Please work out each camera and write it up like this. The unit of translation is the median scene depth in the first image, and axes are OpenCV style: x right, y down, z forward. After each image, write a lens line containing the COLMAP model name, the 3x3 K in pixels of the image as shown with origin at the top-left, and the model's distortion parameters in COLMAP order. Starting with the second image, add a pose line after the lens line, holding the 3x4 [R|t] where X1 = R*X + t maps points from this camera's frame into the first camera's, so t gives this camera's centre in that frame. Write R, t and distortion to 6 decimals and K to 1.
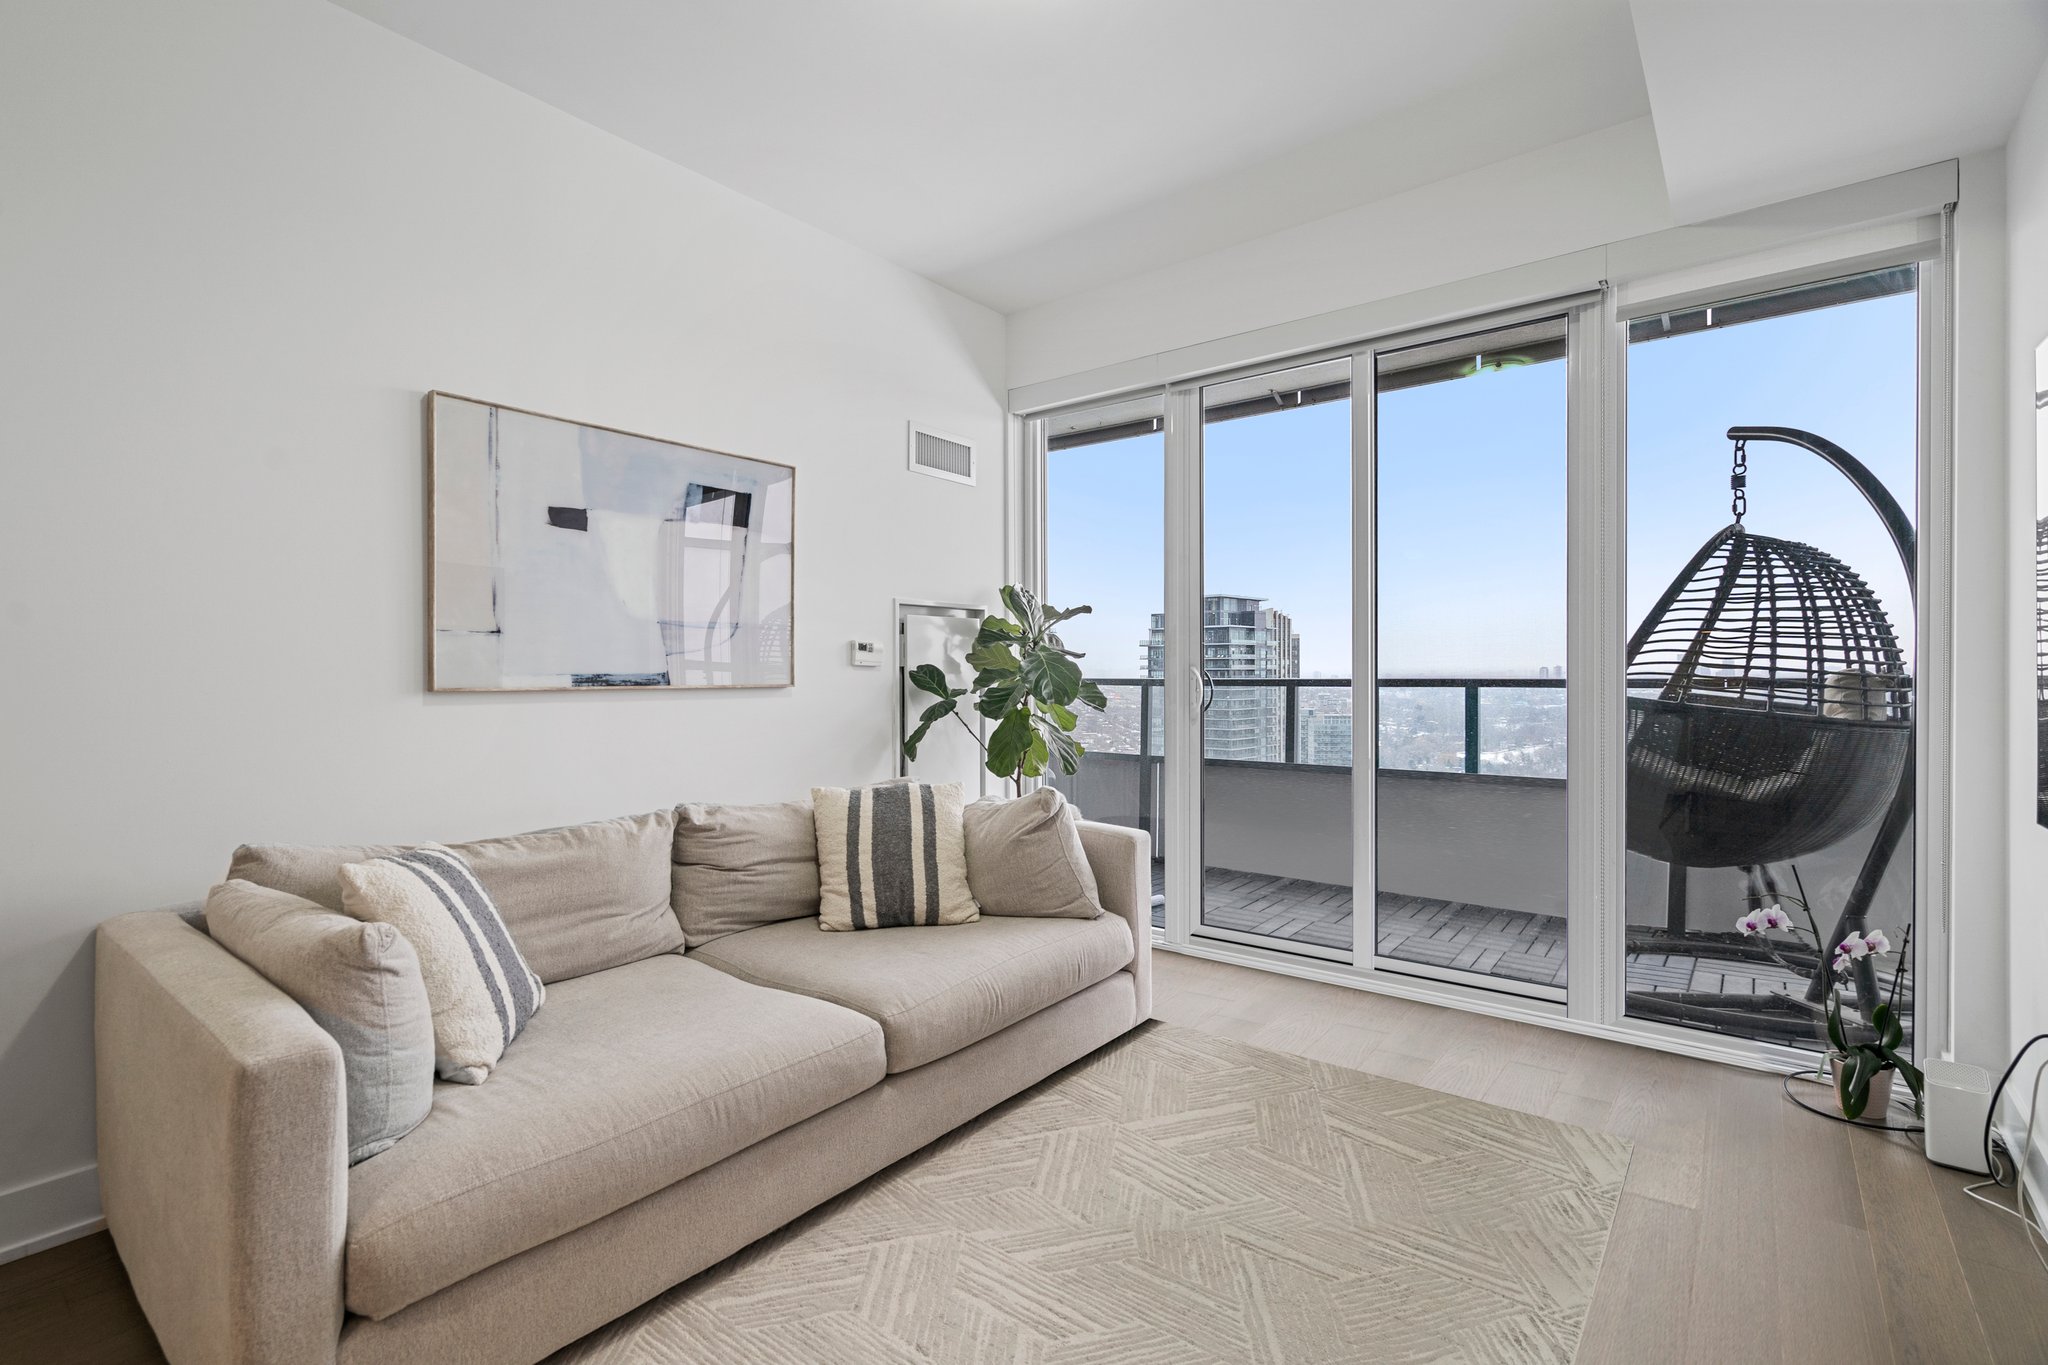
lens RADIAL K [[931.6, 0, 1003.2], [0, 931.6, 679.9], [0, 0, 1]] dist [-0.010023, 0.004059]
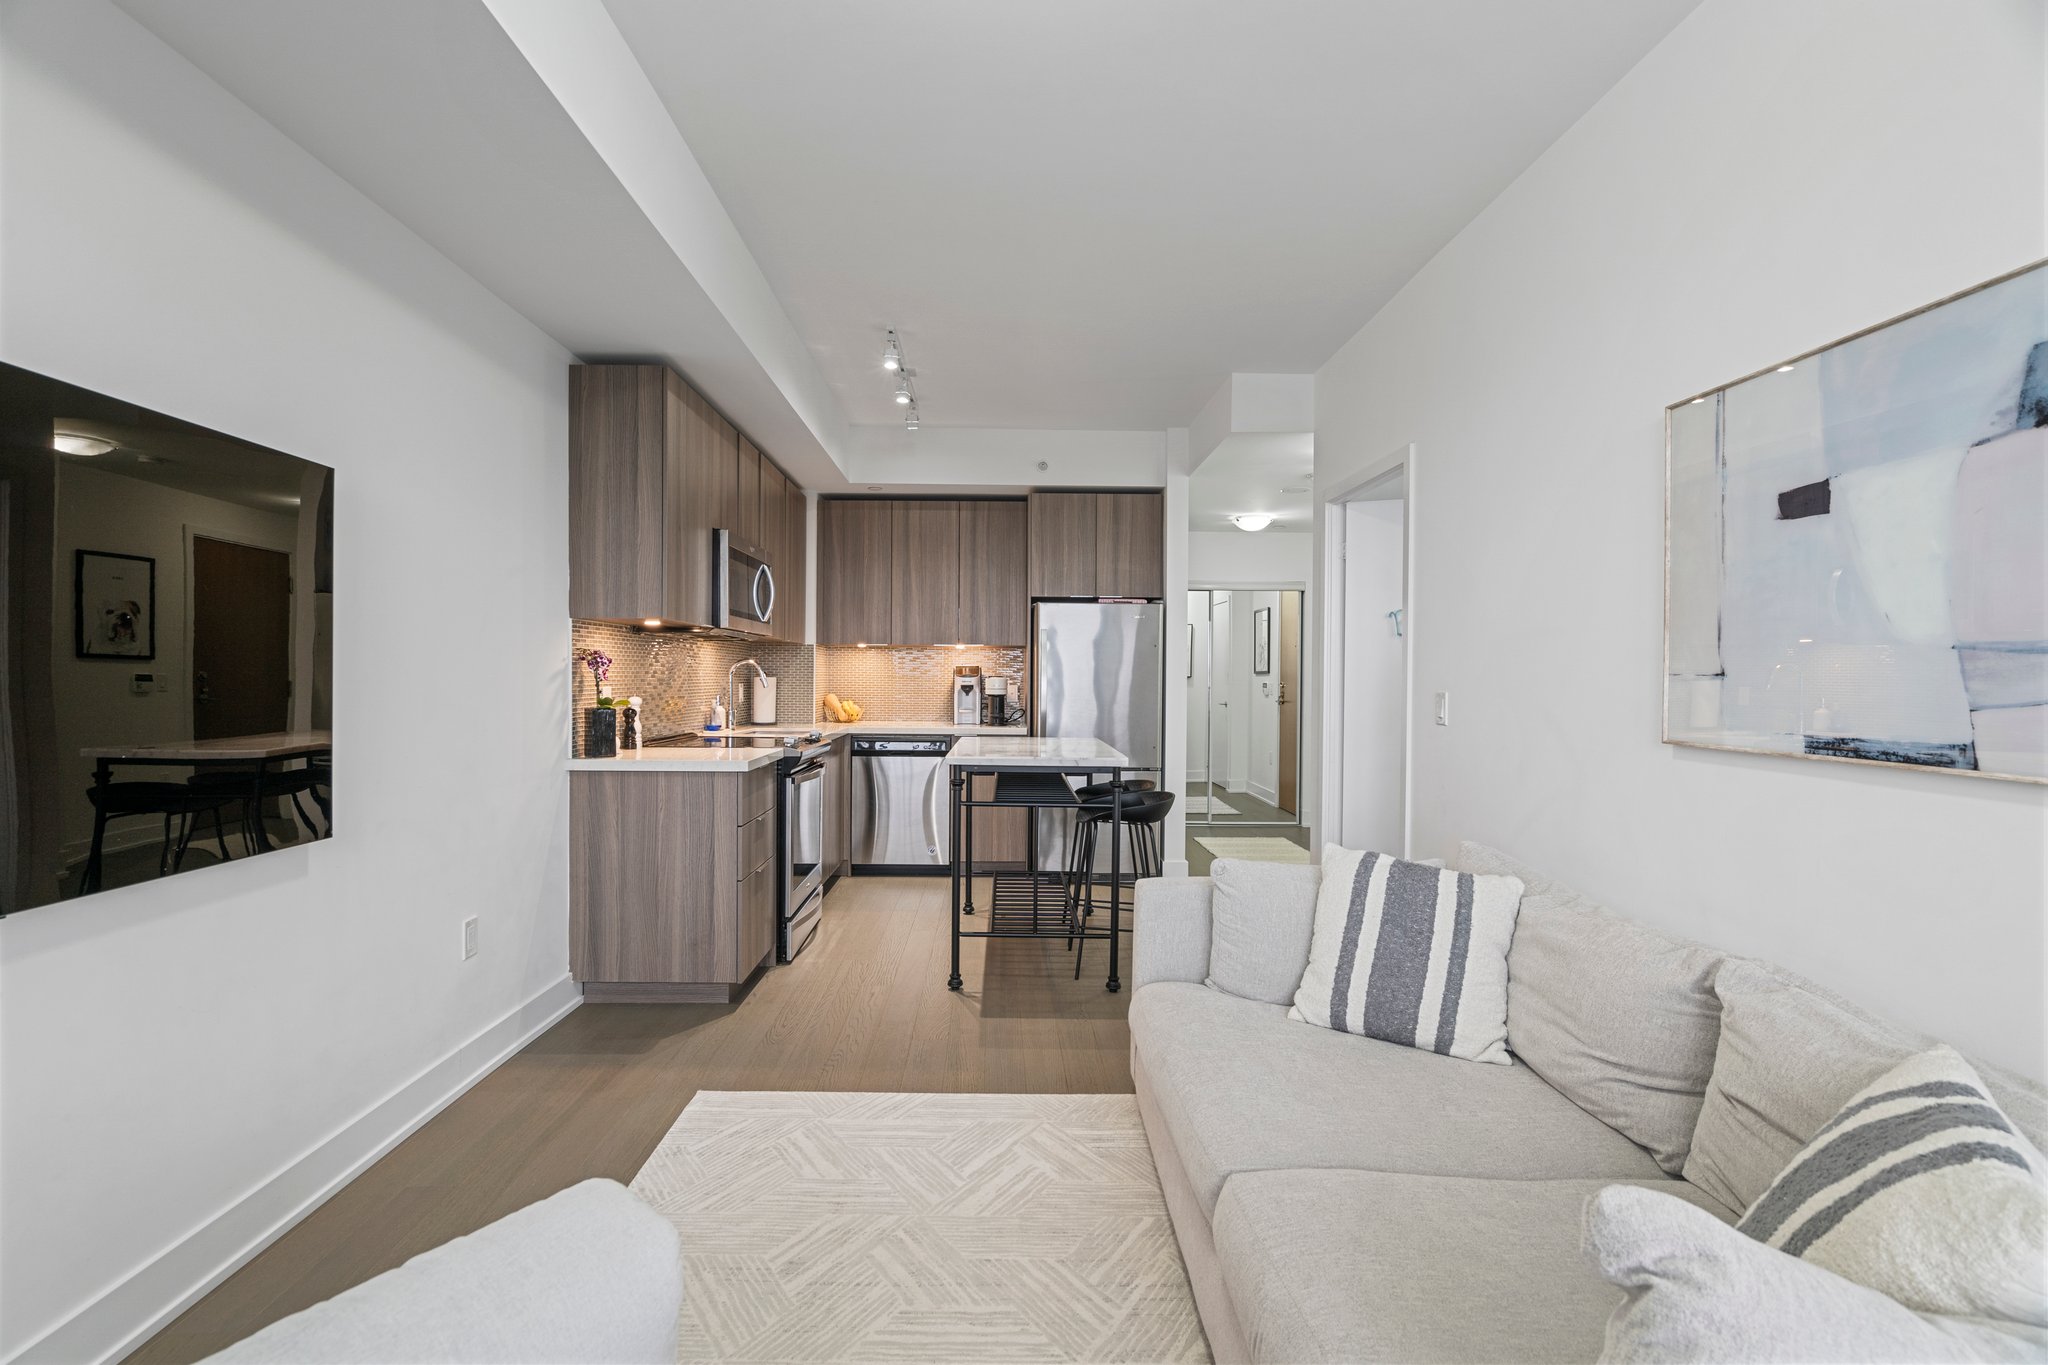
lens RADIAL K [[931.6, 0, 1009.2], [0, 931.6, 685.5], [0, 0, 1]] dist [-0.010023, 0.004059]
pose [[-0.767971, 0.003314, -0.640476, 0.381579], [-0.013200, 0.999692, 0.021000, -0.045528], [0.640348, 0.024582, -0.767691, 1.094188]]
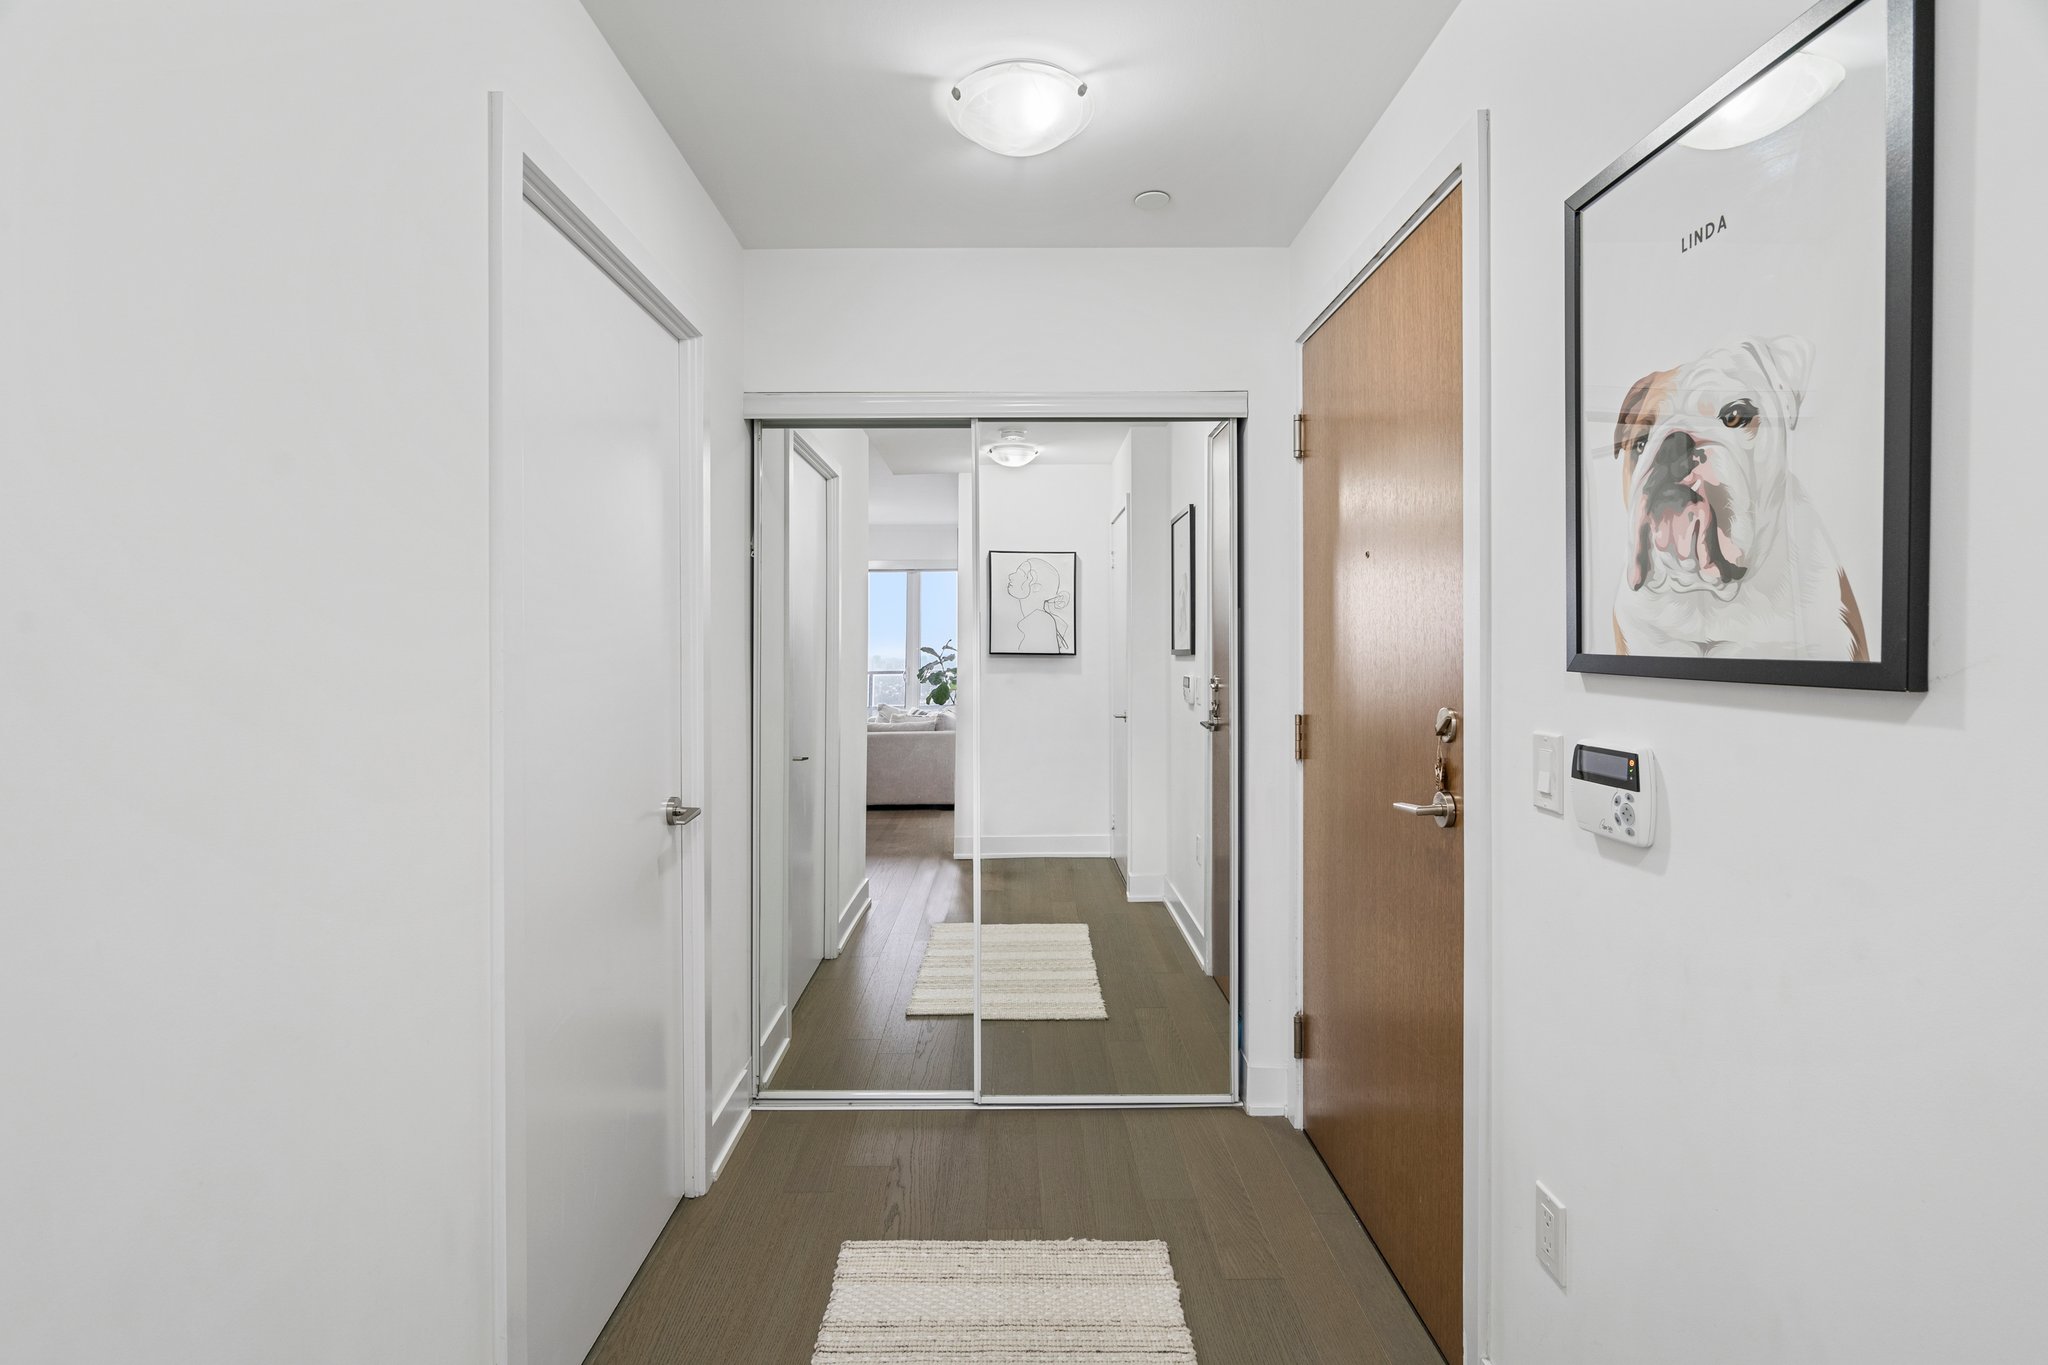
lens RADIAL K [[931.6, 0, 1027.2], [0, 931.6, 642.5], [0, 0, 1]] dist [-0.010023, 0.004059]
pose [[-0.765220, -0.003988, -0.643756, -1.284765], [-0.009706, 0.999939, 0.005343, -0.056760], [0.643696, 0.010337, -0.765212, 0.109846]]
